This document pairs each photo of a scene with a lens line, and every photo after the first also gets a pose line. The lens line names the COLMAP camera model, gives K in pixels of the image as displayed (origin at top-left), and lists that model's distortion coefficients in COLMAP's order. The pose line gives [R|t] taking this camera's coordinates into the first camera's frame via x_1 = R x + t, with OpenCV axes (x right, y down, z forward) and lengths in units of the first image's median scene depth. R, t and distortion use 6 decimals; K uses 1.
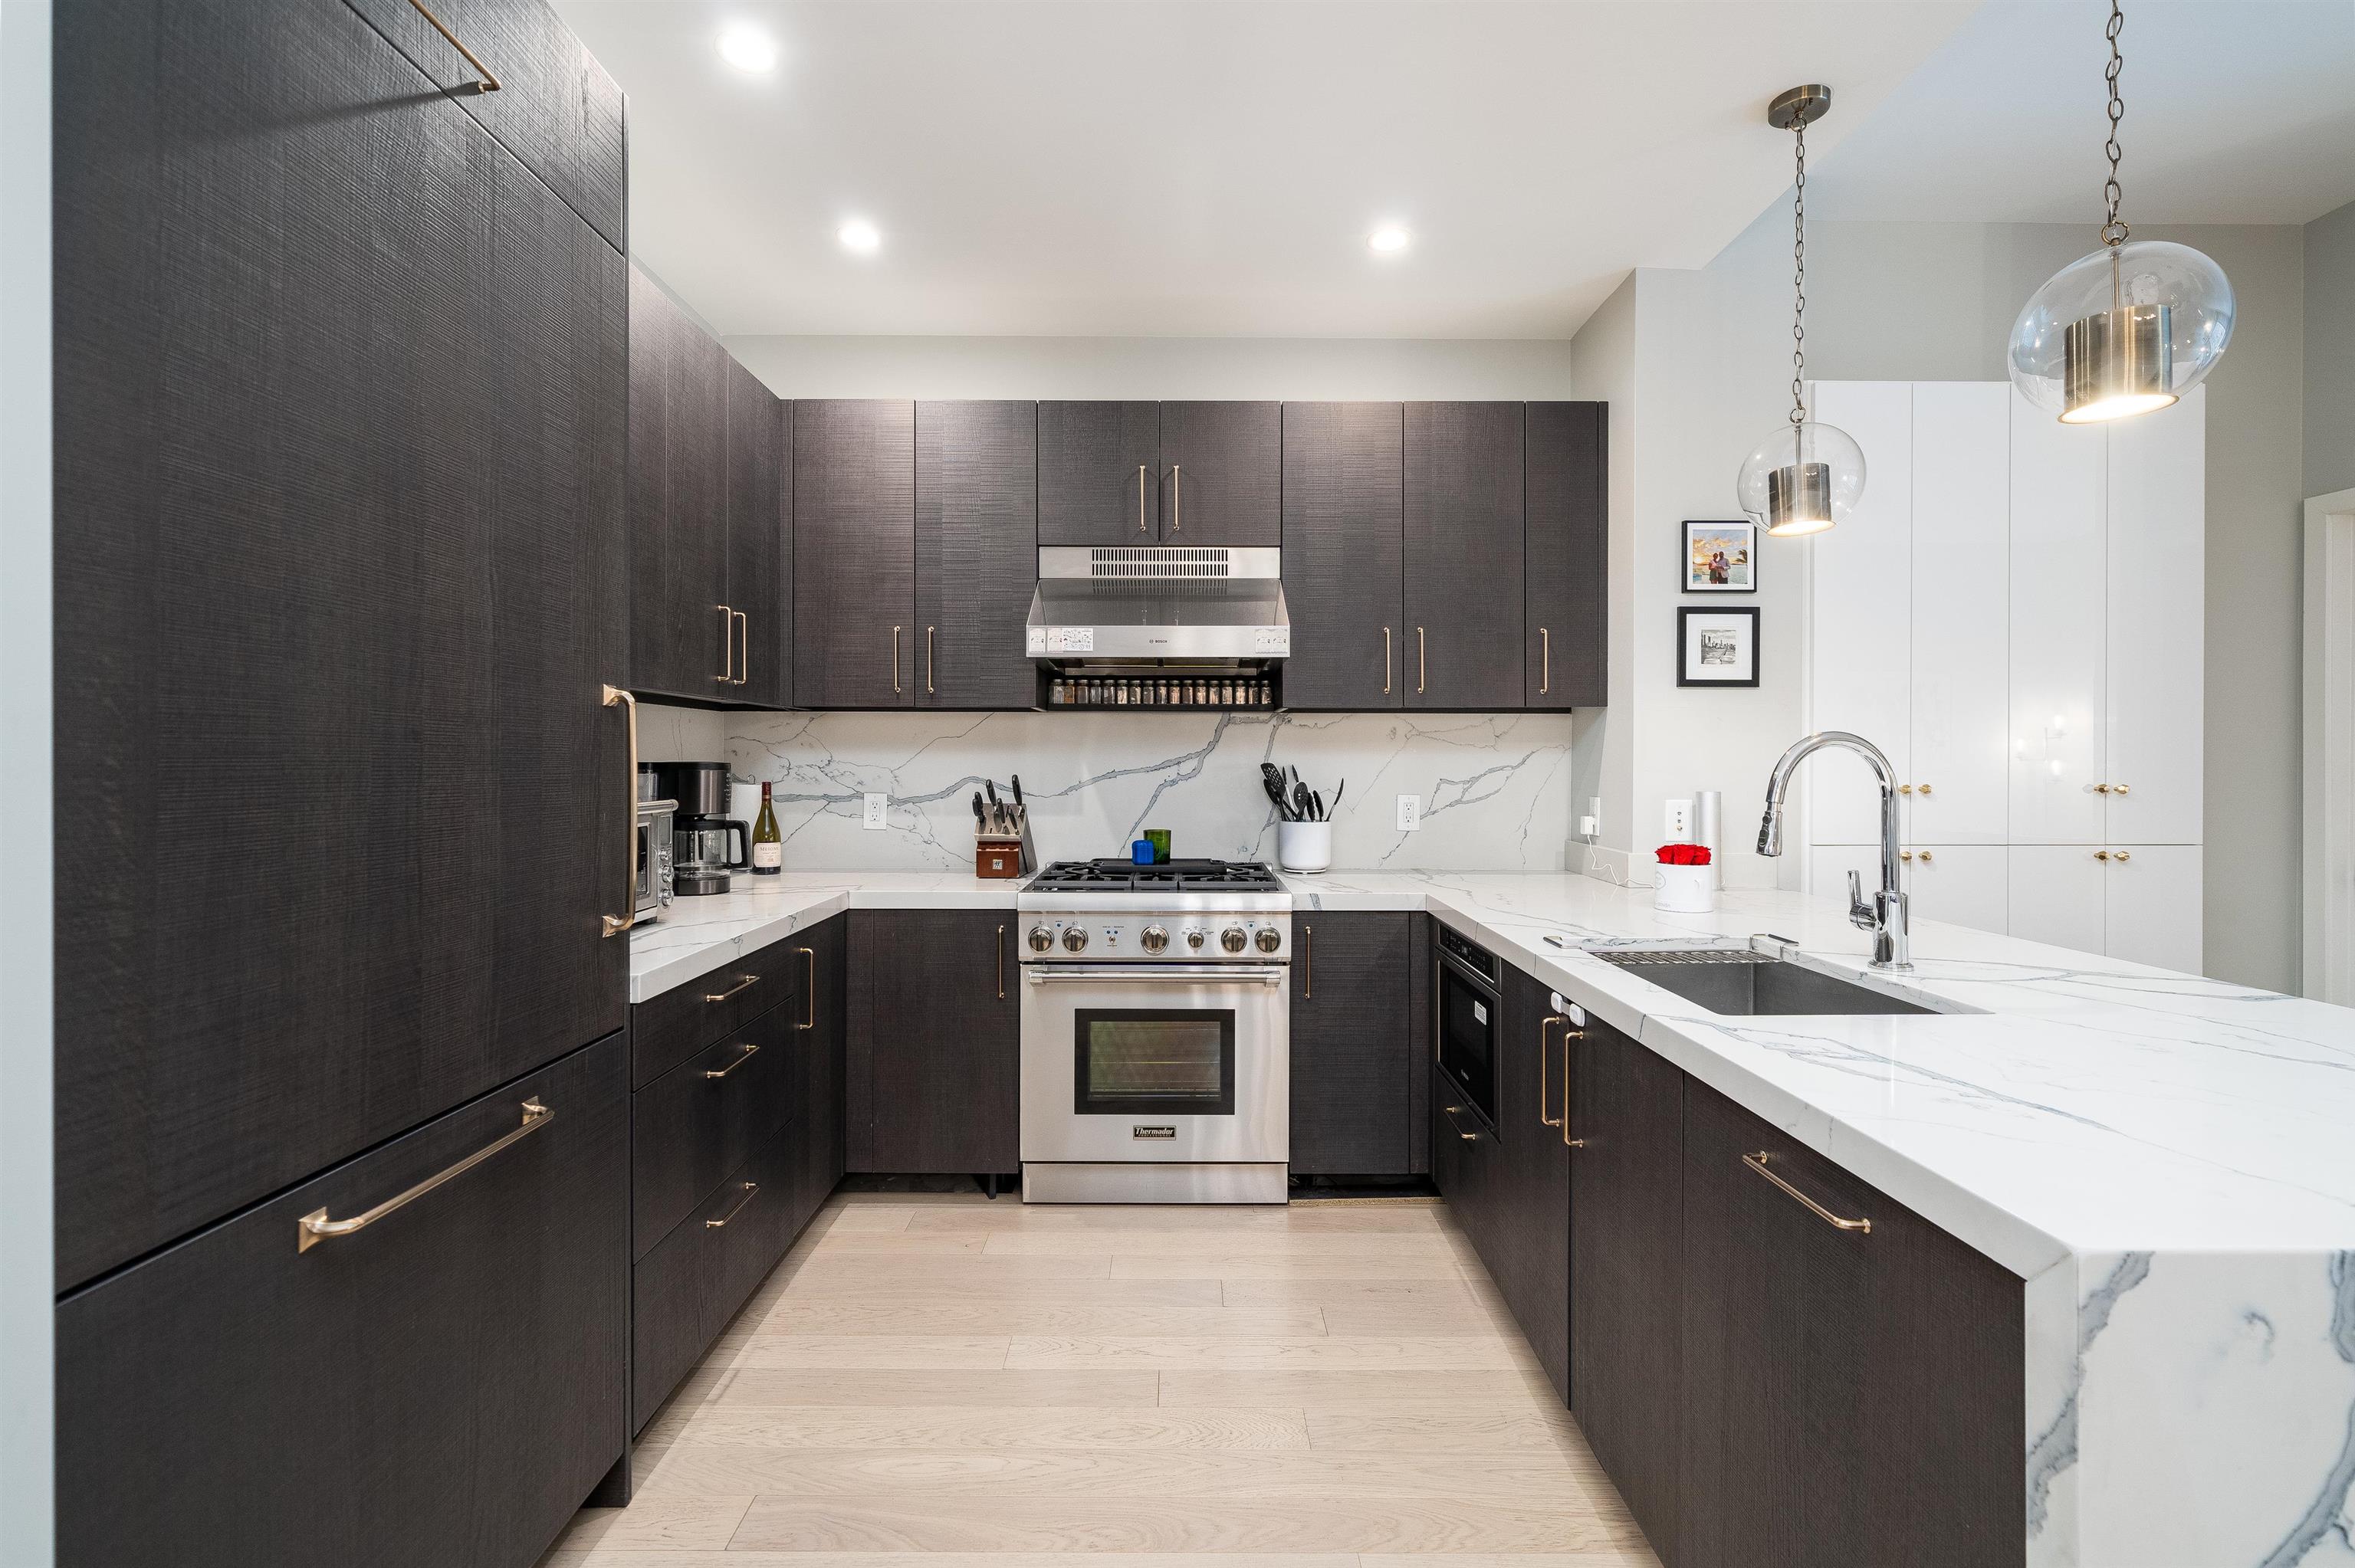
lens RADIAL K [[1047.0, 0, 1182.8], [0, 1047.0, 765.1], [0, 0, 1]] dist [0.000102, -0.000162]
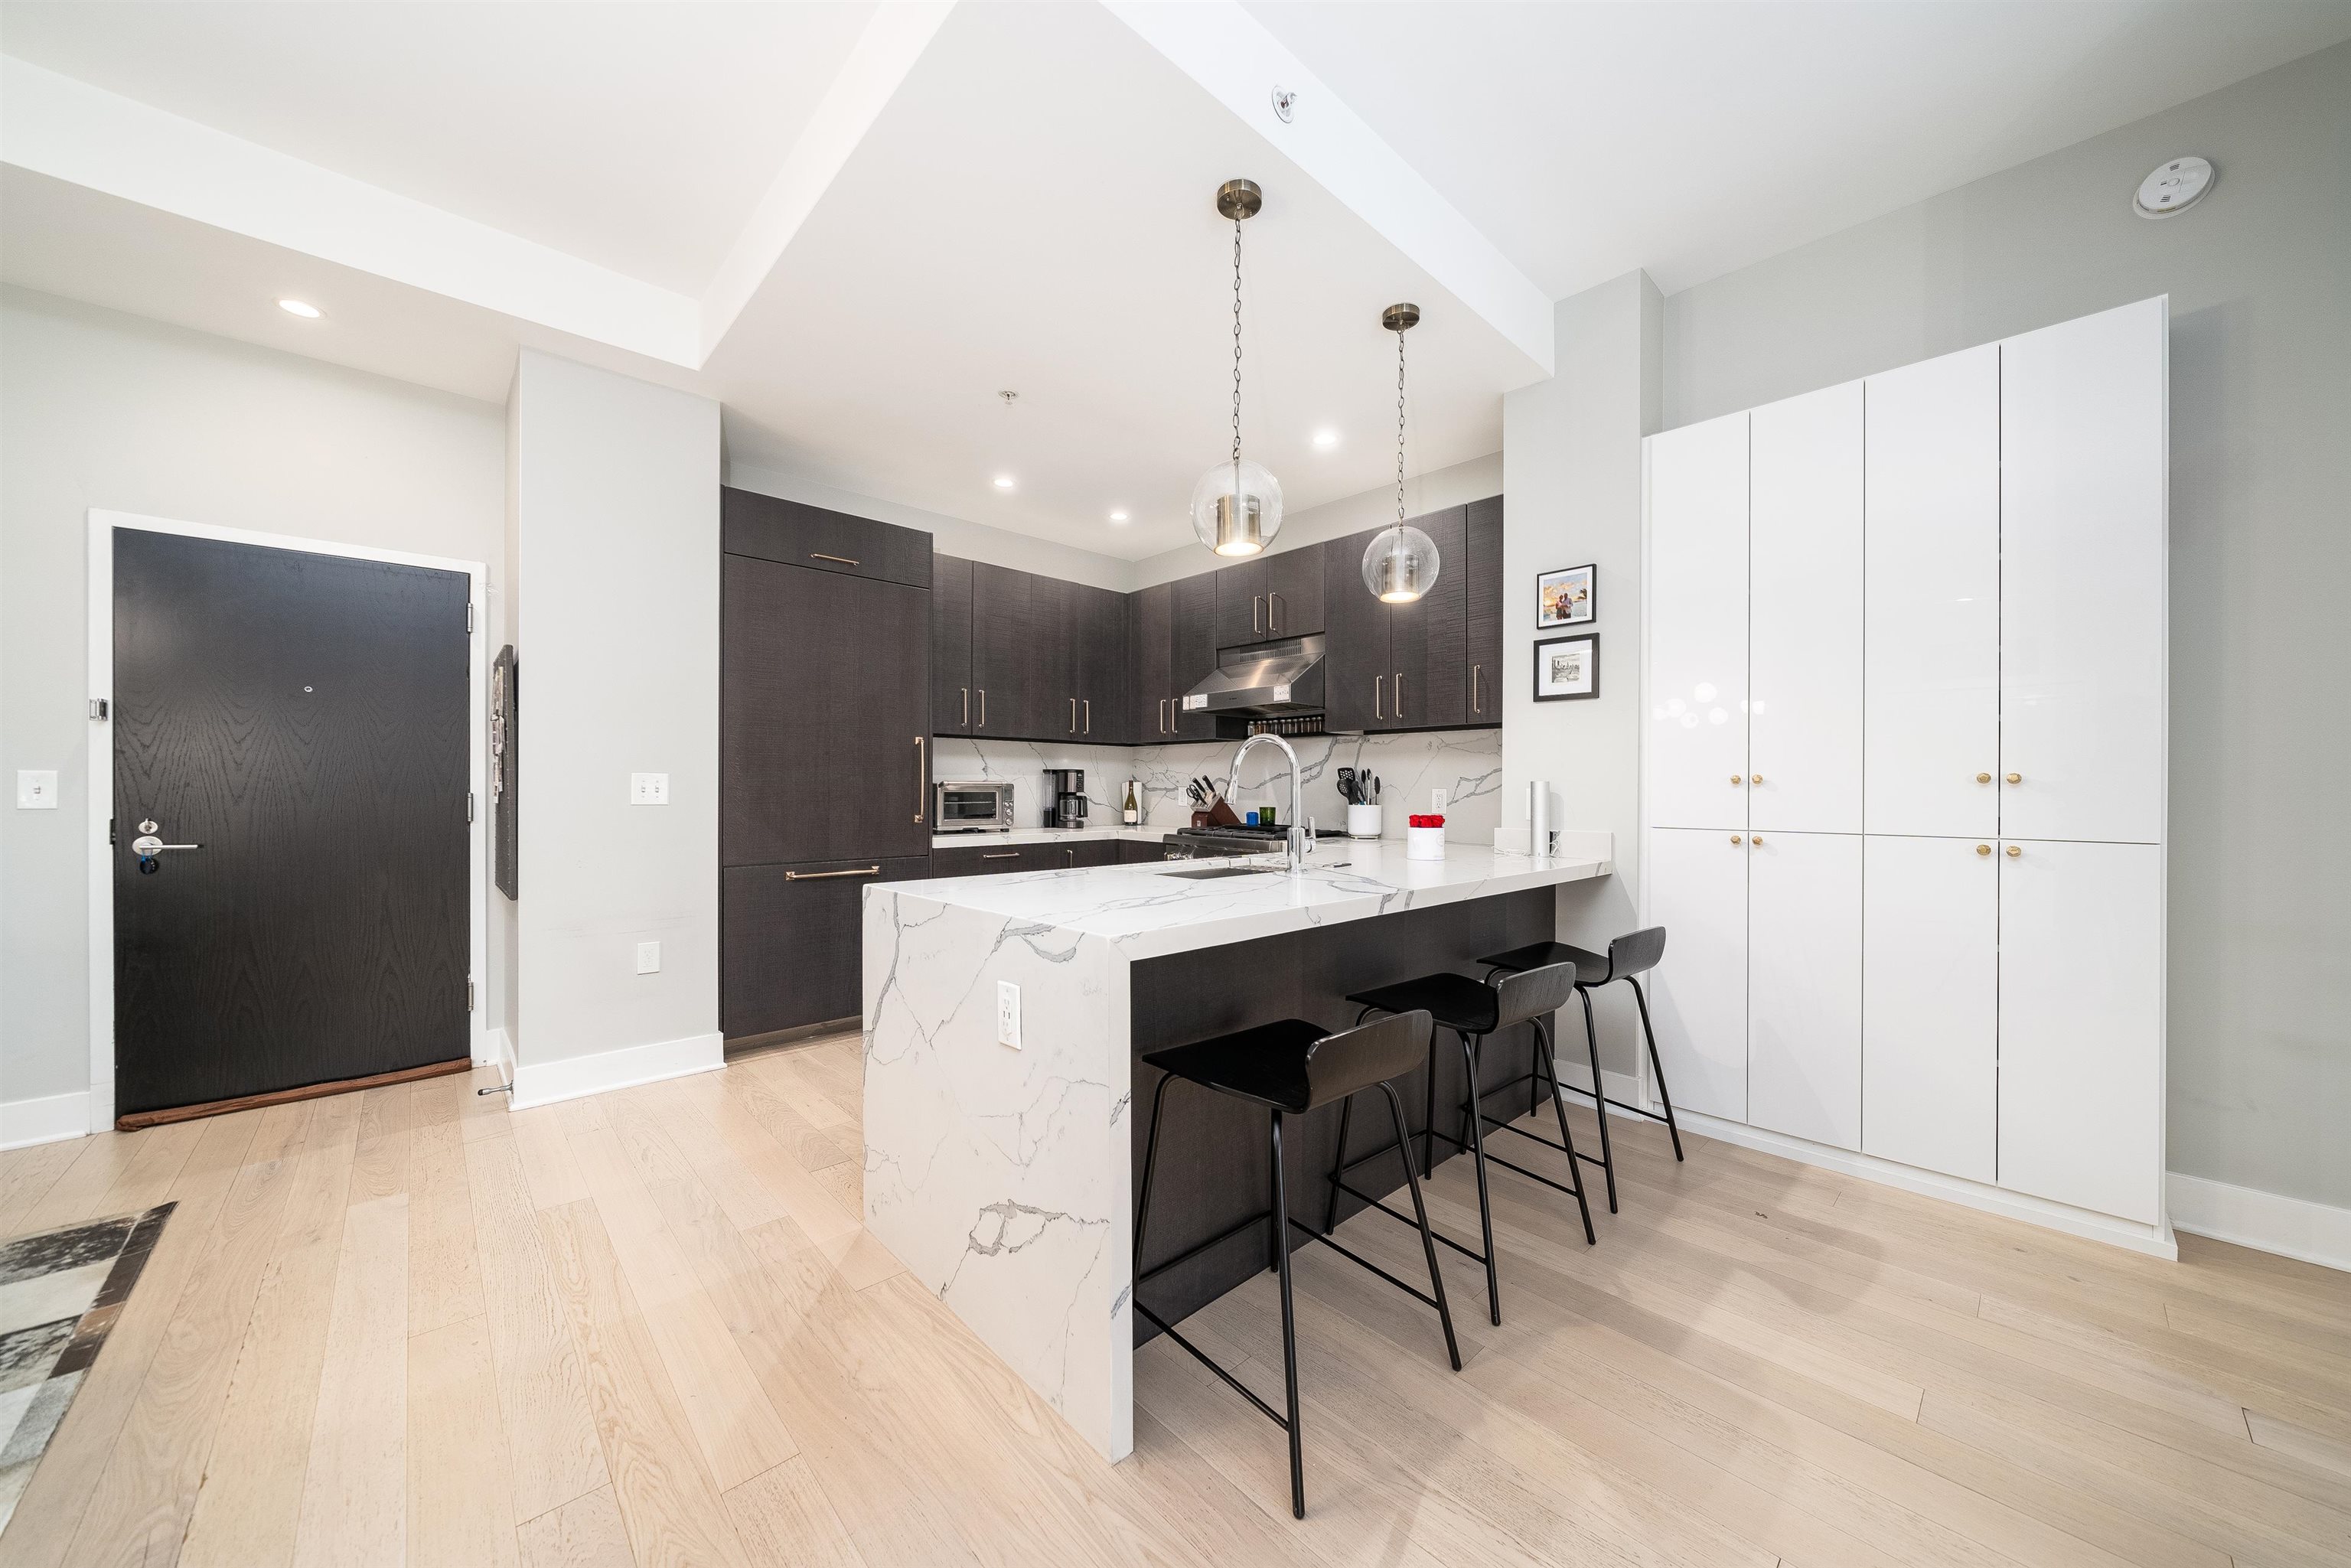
lens RADIAL K [[824.8, 0, 1178.4], [0, 824.8, 788.0], [0, 0, 1]] dist [-0.004938, 0.000115]
pose [[0.681275, 0.002322, -0.732024, 0.923949], [-0.005477, 0.999983, -0.001925, 0.036882], [0.732007, 0.005321, 0.681276, -0.024867]]
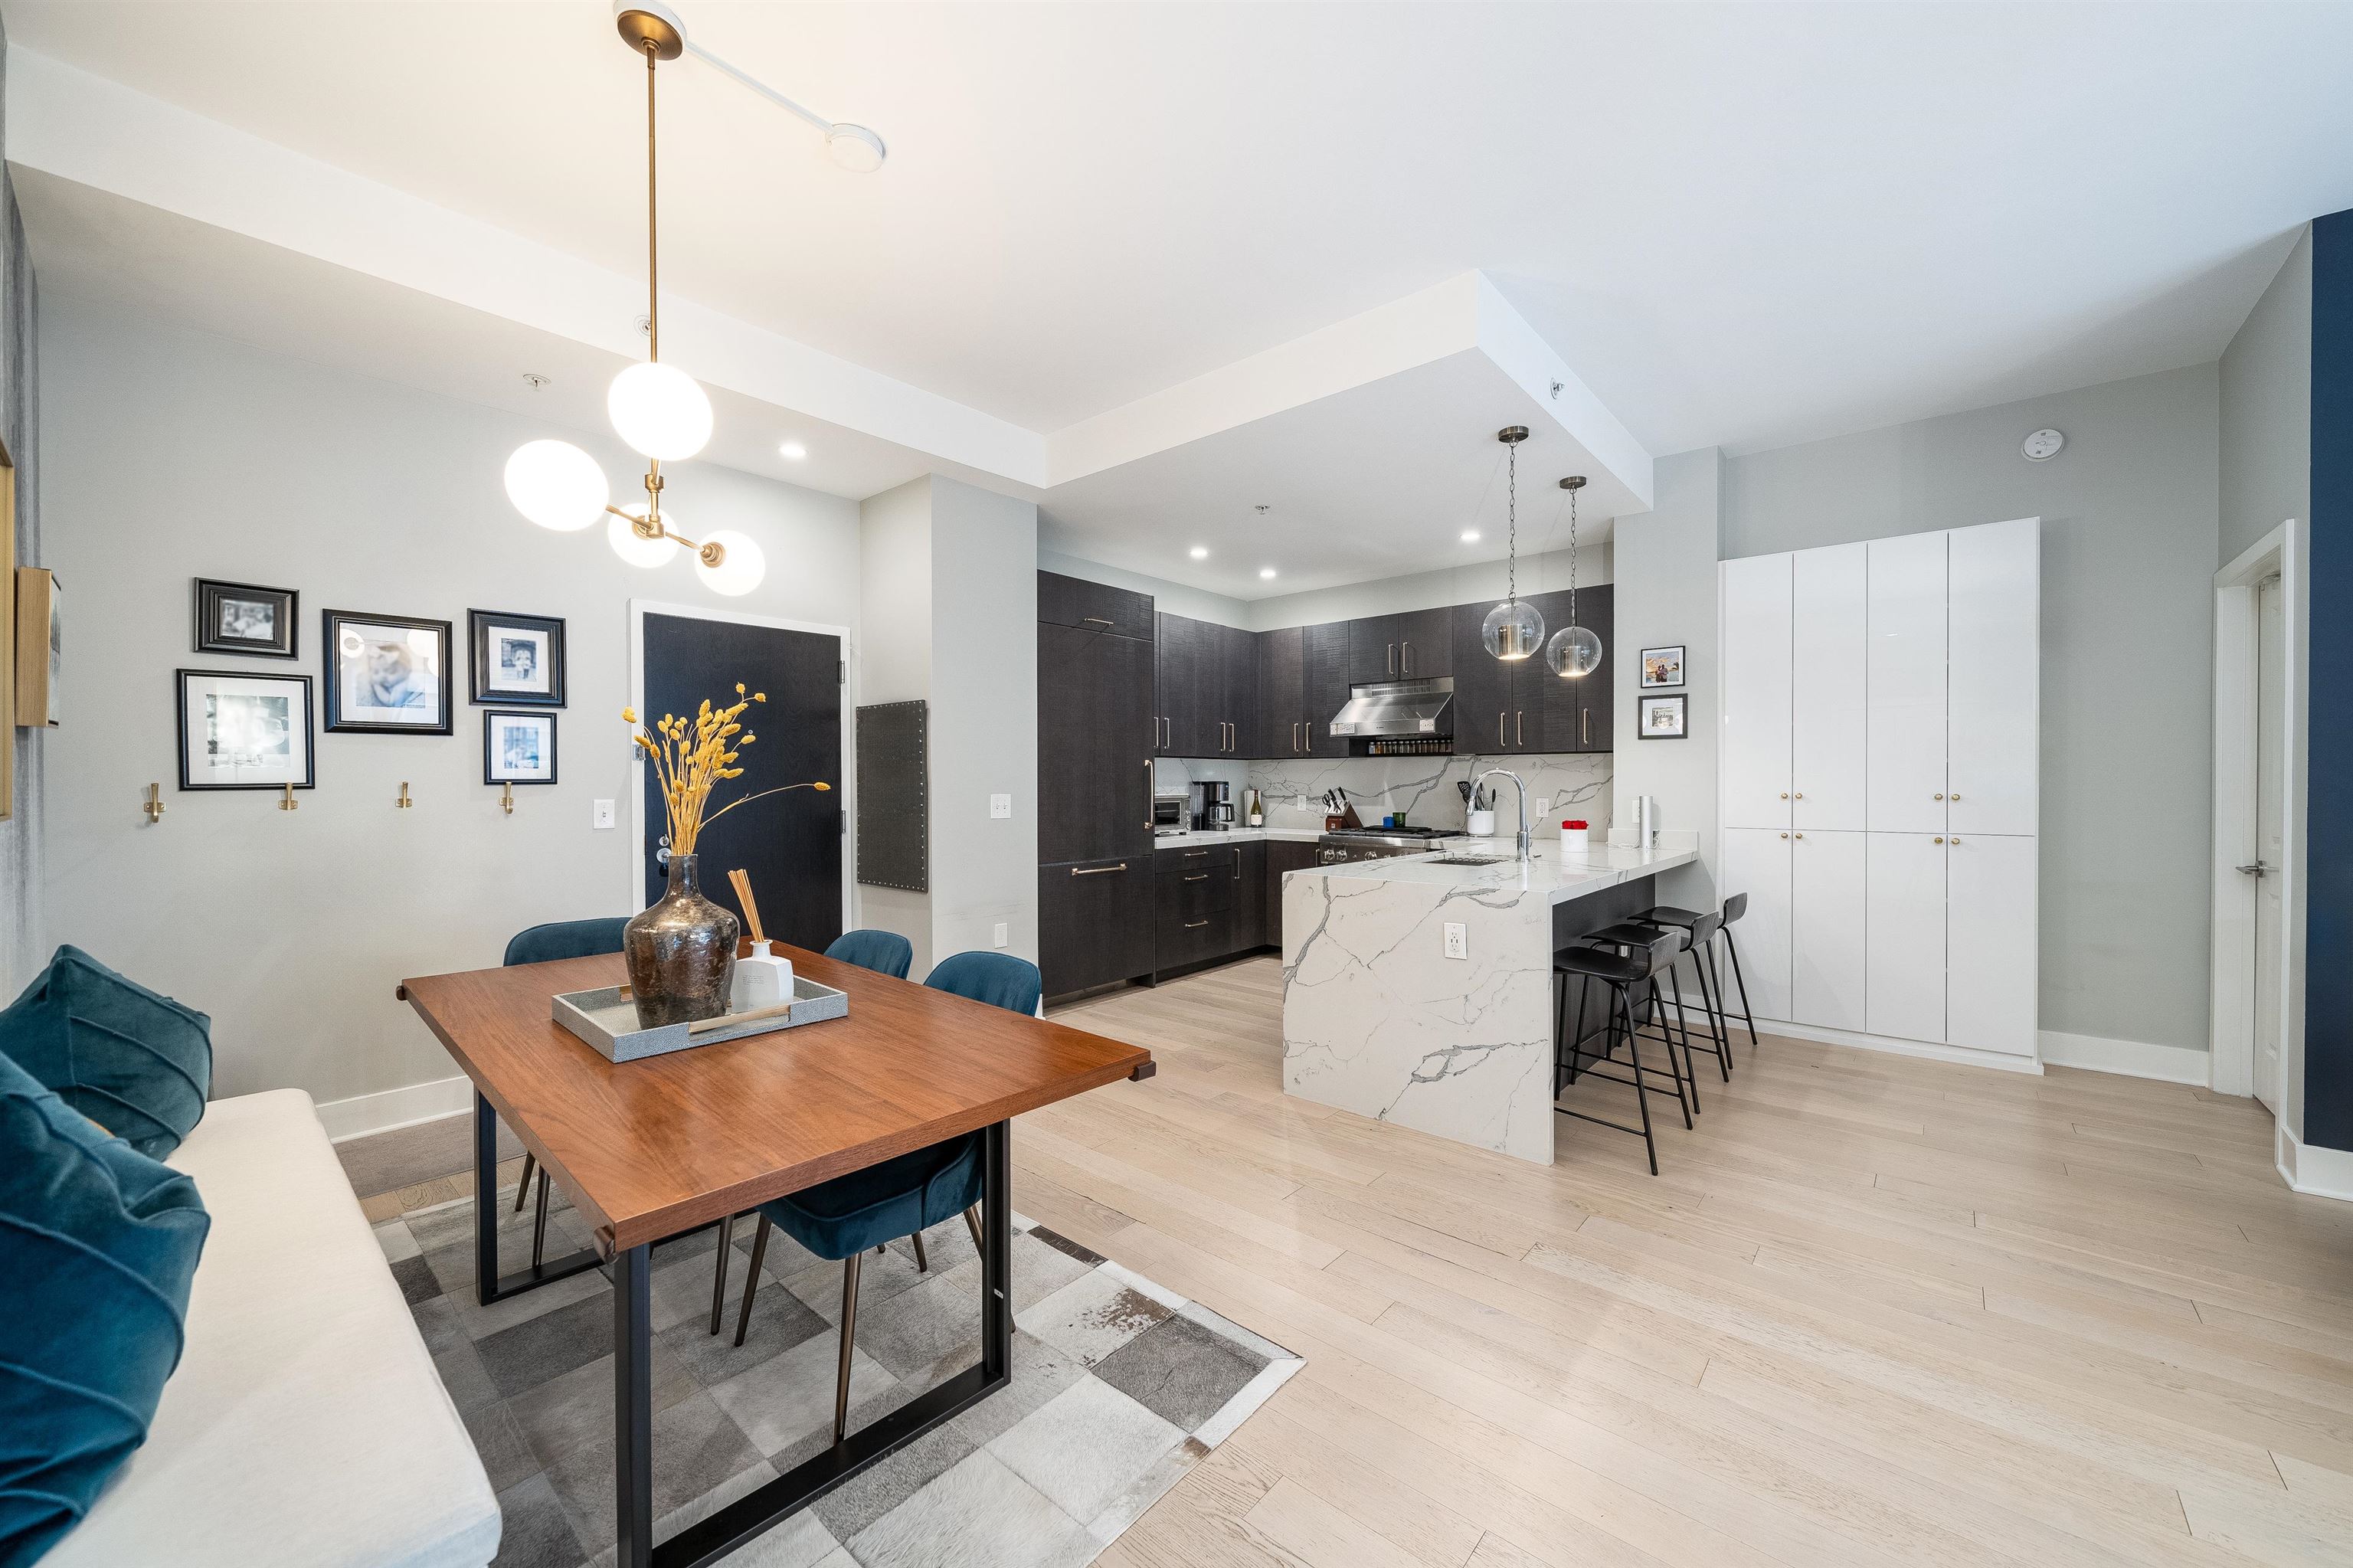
lens RADIAL K [[877.7, 0, 1174.1], [0, 877.7, 786.8], [0, 0, 1]] dist [-0.007850, 0.000052]
pose [[0.749686, 0.002442, -0.661789, 0.882792], [0.000305, 0.999992, 0.004036, 0.002378], [0.661794, -0.003227, 0.749679, -0.705346]]
